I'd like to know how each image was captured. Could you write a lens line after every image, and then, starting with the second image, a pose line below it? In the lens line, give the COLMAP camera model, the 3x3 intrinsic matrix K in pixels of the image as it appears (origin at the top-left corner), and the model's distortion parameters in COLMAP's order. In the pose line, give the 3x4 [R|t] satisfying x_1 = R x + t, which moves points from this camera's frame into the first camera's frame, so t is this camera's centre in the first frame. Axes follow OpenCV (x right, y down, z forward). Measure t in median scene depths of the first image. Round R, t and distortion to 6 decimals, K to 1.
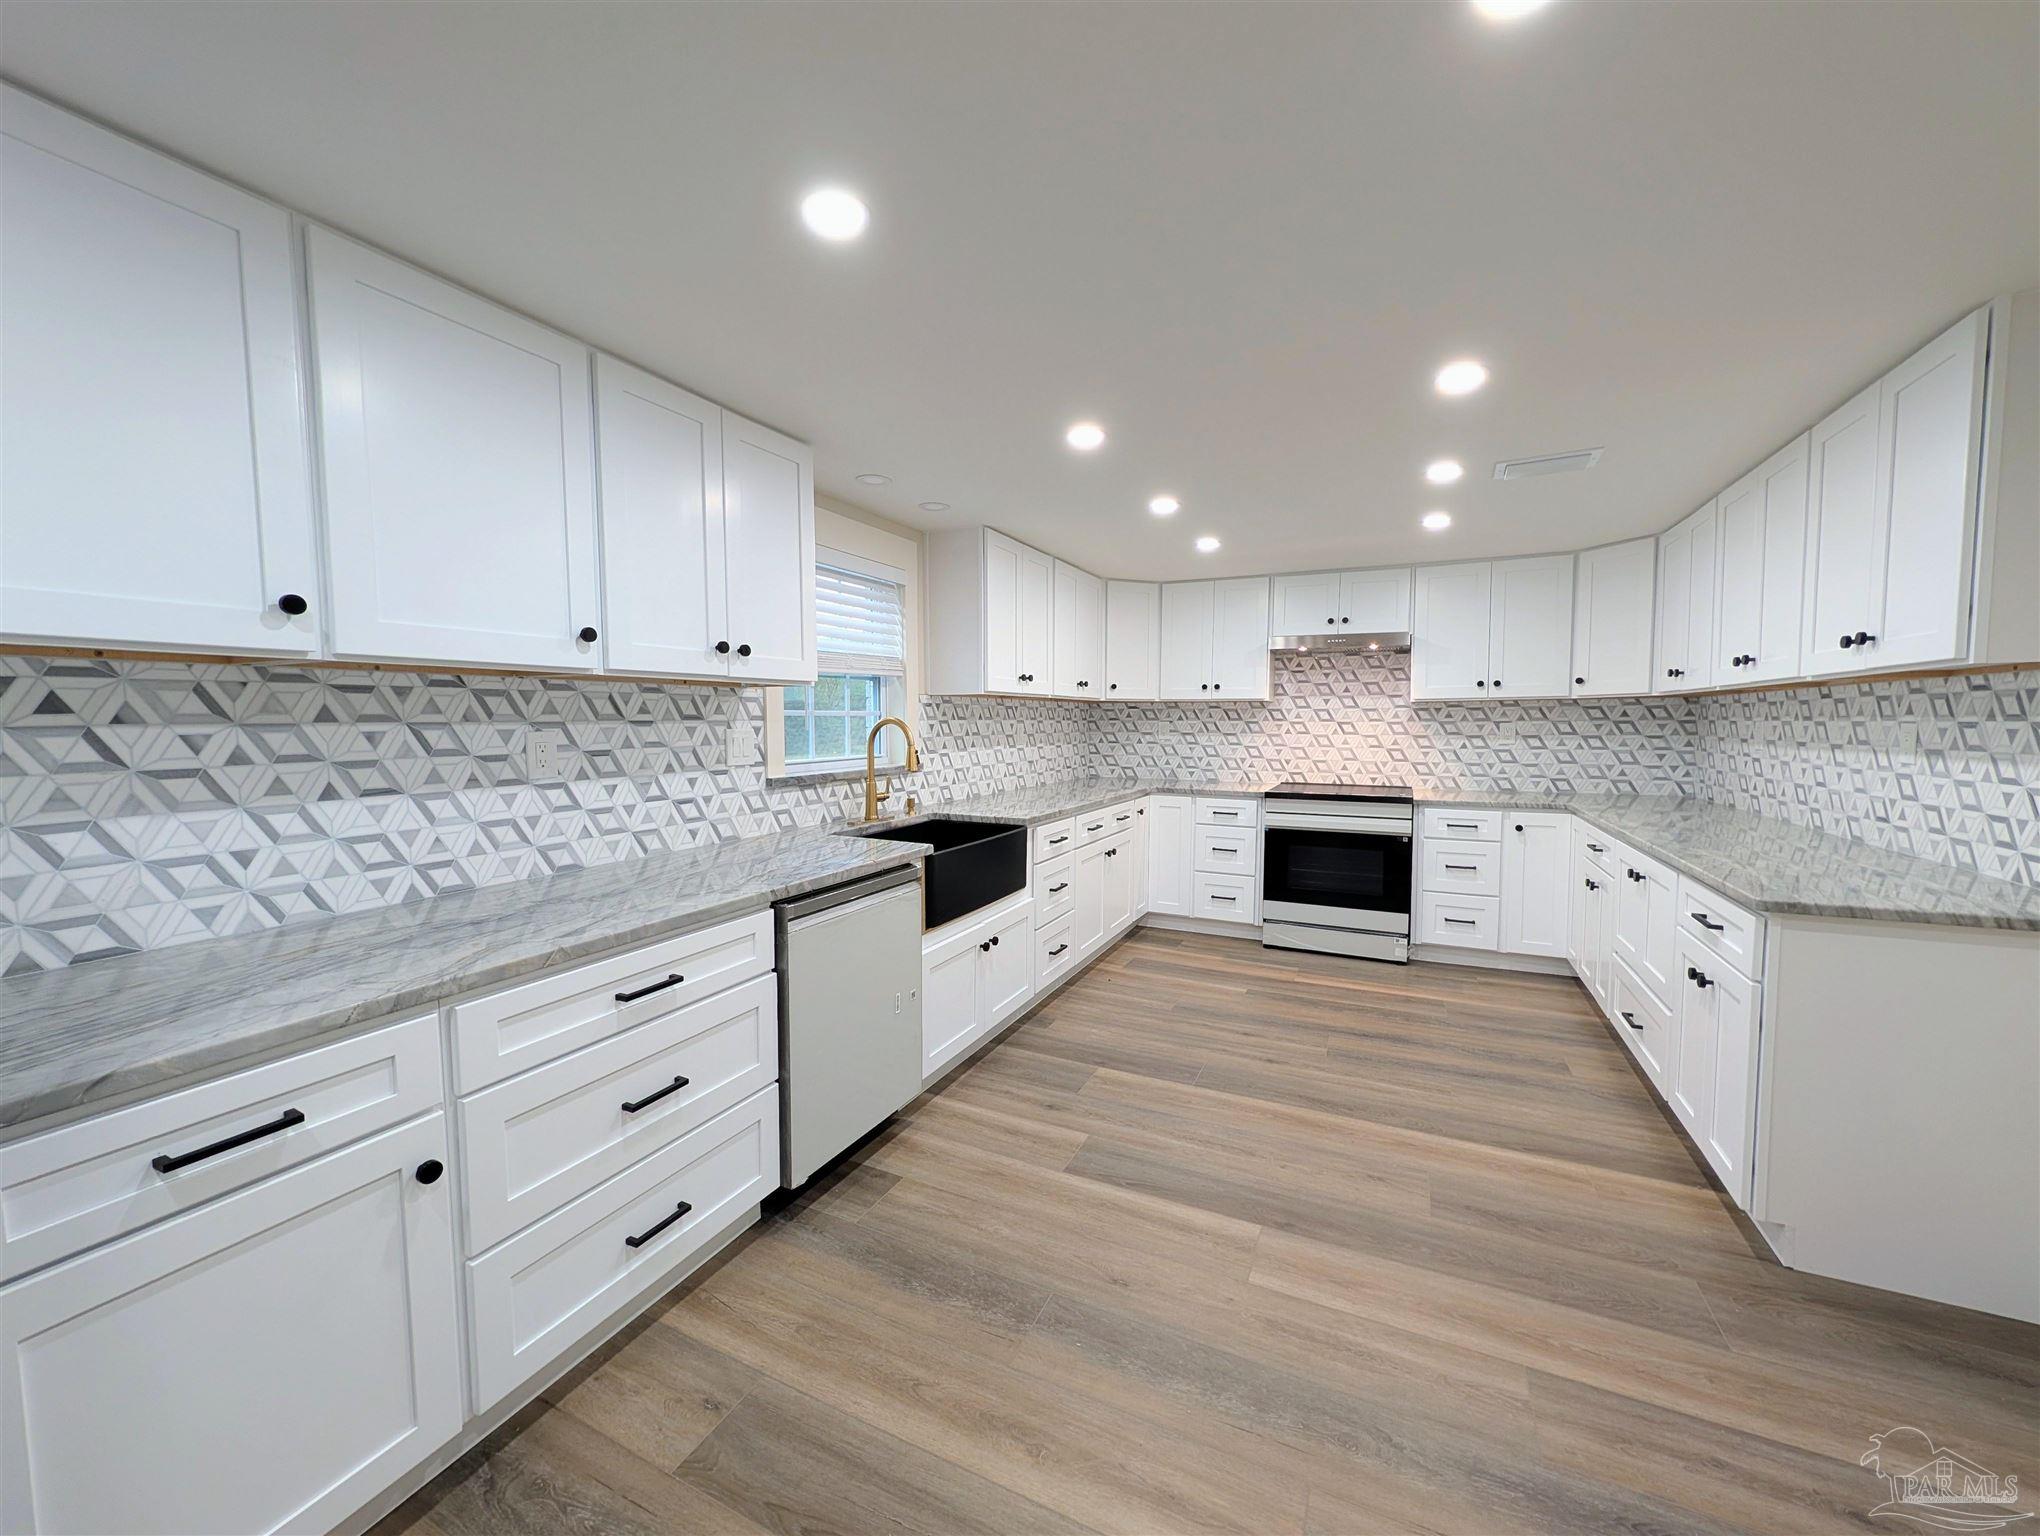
lens RADIAL K [[778.2, 0, 1023.0], [0, 778.2, 768.1], [0, 0, 1]] dist [0.003532, 0.000092]
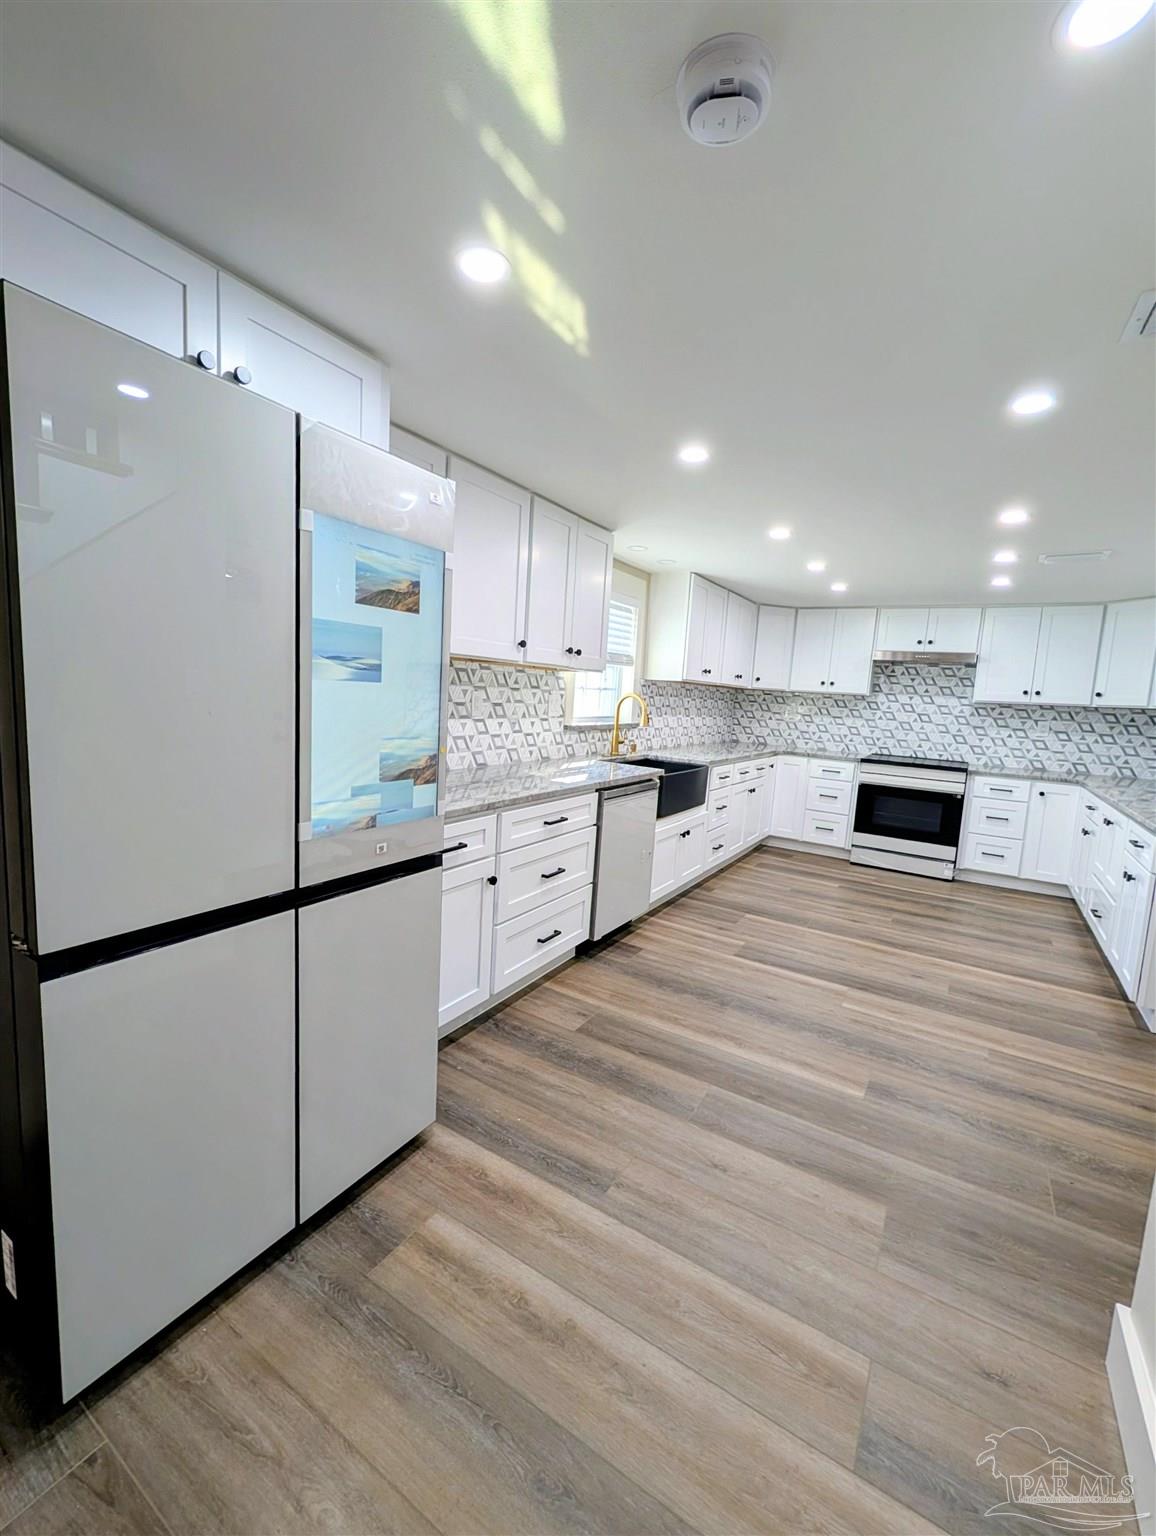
lens RADIAL K [[625.2, 0, 582.2], [0, 625.2, 764.5], [0, 0, 1]] dist [0.007444, -0.000550]
pose [[0.992554, 0.071015, -0.098960, -0.158676], [-0.065990, 0.996403, 0.053167, 0.025805], [0.102380, -0.046241, 0.993670, -0.383059]]
